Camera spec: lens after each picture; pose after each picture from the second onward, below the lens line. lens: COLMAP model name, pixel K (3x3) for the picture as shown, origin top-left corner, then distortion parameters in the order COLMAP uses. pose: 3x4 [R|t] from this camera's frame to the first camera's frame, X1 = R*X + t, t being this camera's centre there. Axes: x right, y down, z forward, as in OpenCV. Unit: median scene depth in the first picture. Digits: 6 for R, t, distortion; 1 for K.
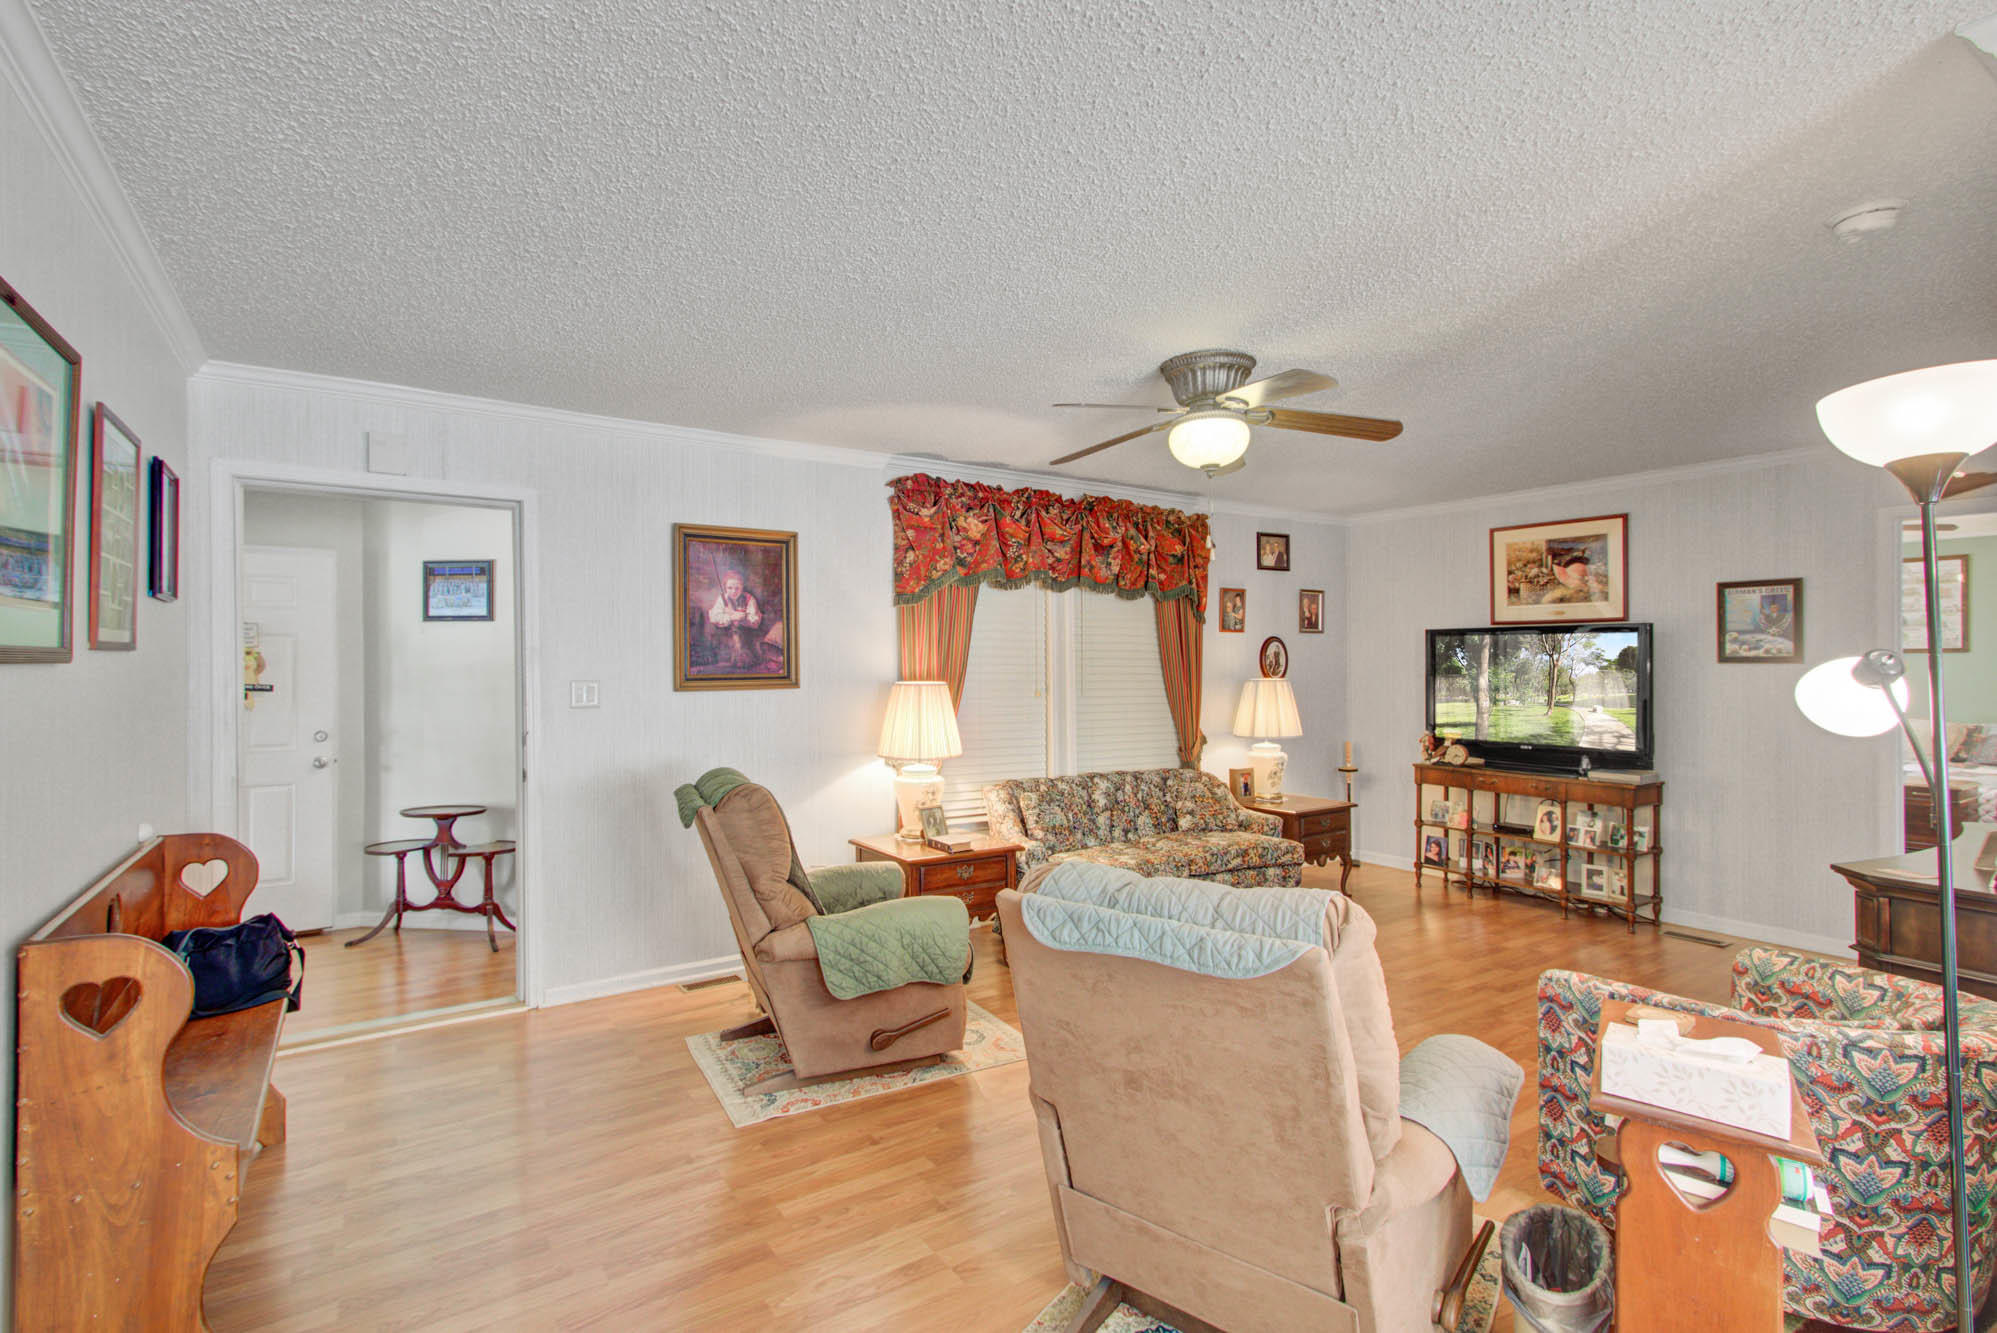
lens RADIAL K [[933.2, 0, 990.4], [0, 933.2, 660.8], [0, 0, 1]] dist [-0.001826, -0.000380]
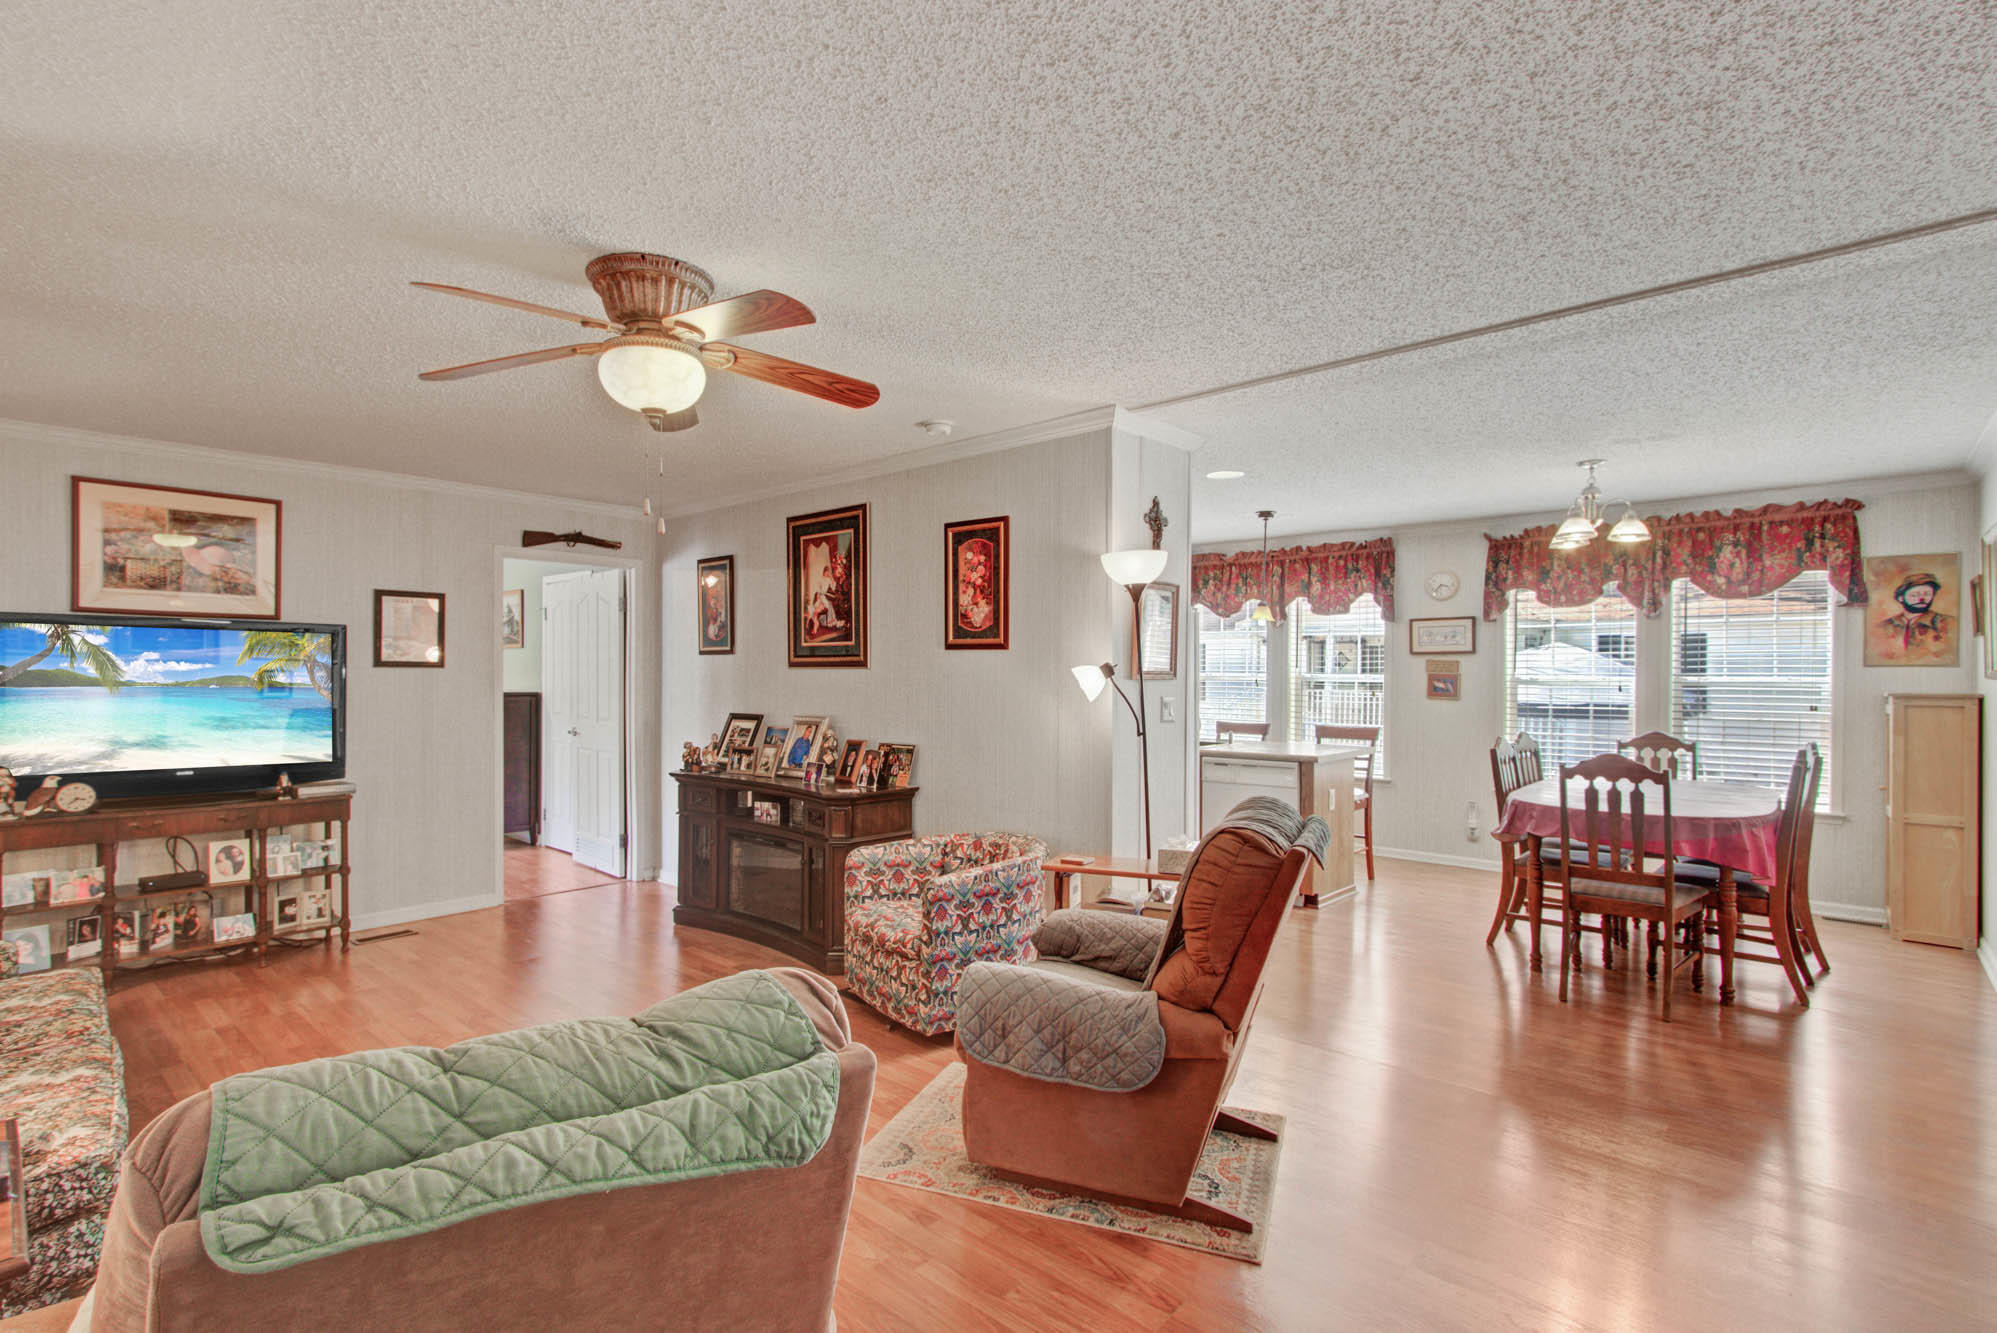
lens RADIAL K [[924.7, 0, 993.3], [0, 924.7, 678.5], [0, 0, 1]] dist [0.014720, 0.000048]
pose [[-0.207314, -0.009389, 0.978229, -0.352406], [-0.007625, 0.999939, 0.007982, 0.001485], [-0.978245, -0.005804, -0.207373, 0.525339]]
